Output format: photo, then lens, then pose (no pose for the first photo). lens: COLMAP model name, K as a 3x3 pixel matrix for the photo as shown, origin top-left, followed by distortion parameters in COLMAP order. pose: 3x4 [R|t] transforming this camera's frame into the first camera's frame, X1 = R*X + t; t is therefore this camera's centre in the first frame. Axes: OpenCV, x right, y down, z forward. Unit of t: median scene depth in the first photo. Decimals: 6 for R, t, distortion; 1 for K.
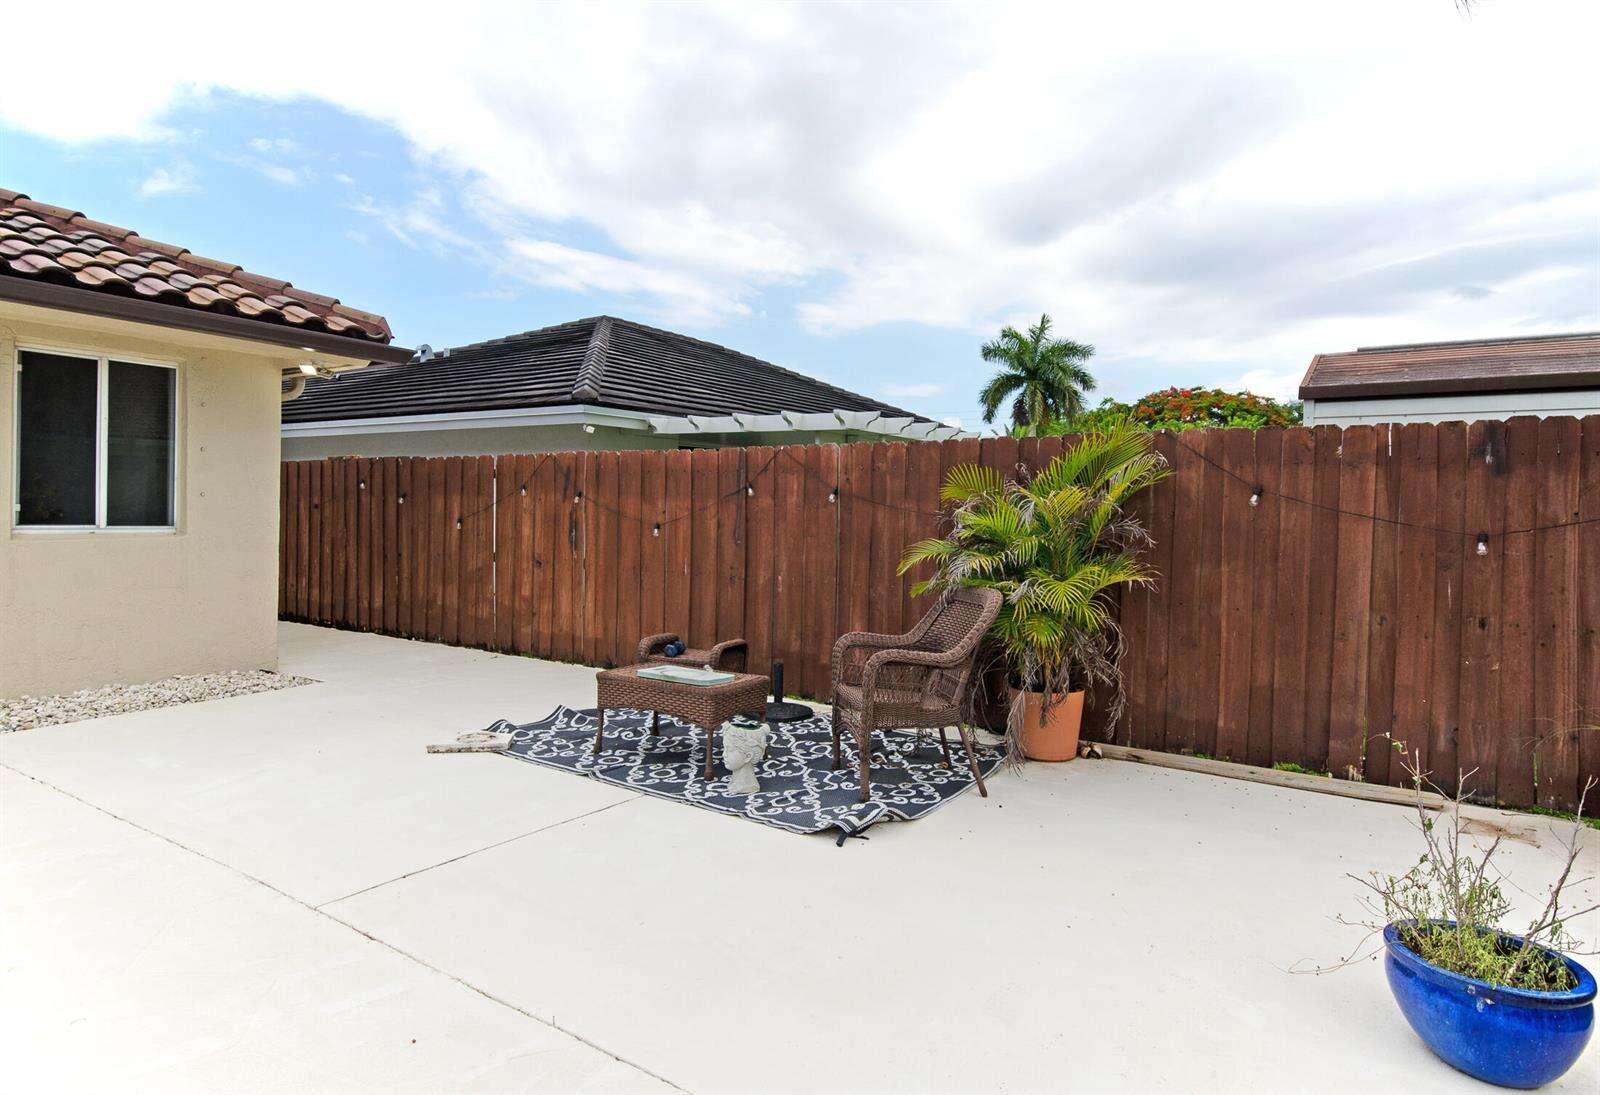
lens RADIAL K [[908.1, 0, 800.1], [0, 908.1, 510.2], [0, 0, 1]] dist [0.012305, -0.000973]
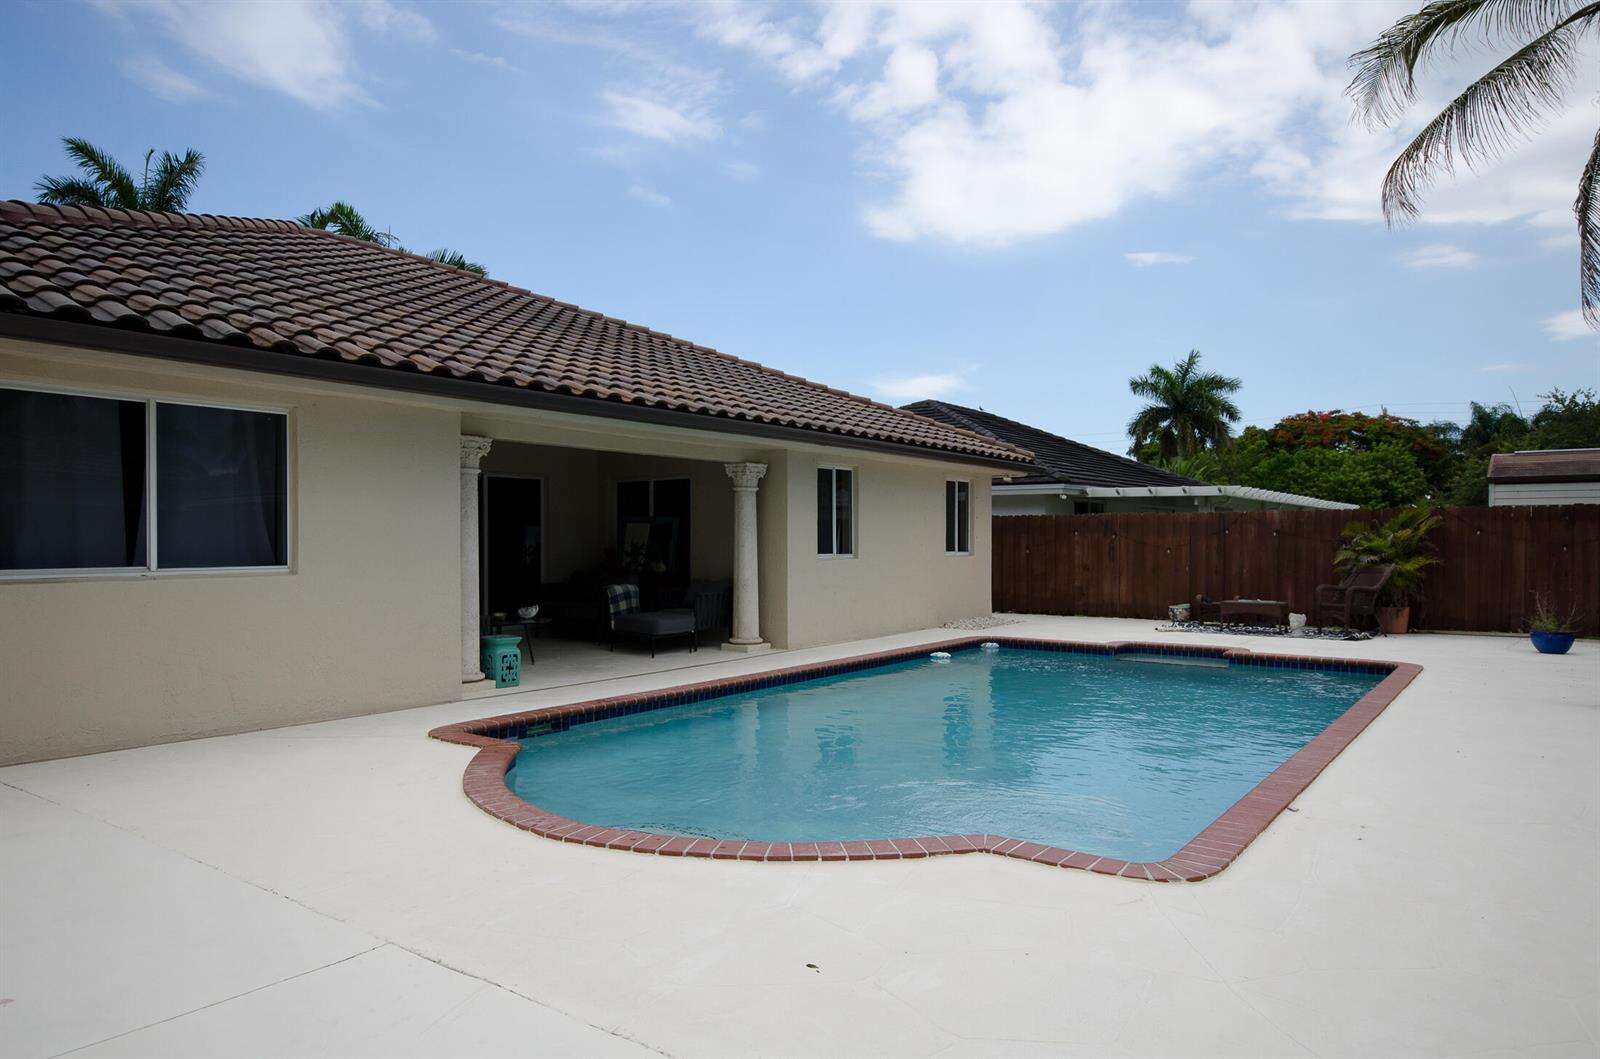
lens RADIAL K [[1015.7, 0, 751.6], [0, 1015.7, 539.0], [0, 0, 1]] dist [-0.021958, 0.012954]
pose [[0.995441, -0.017124, -0.093827, -0.132981], [0.016828, 0.999851, -0.003946, -0.001761], [0.093880, 0.002349, 0.995581, -0.211592]]
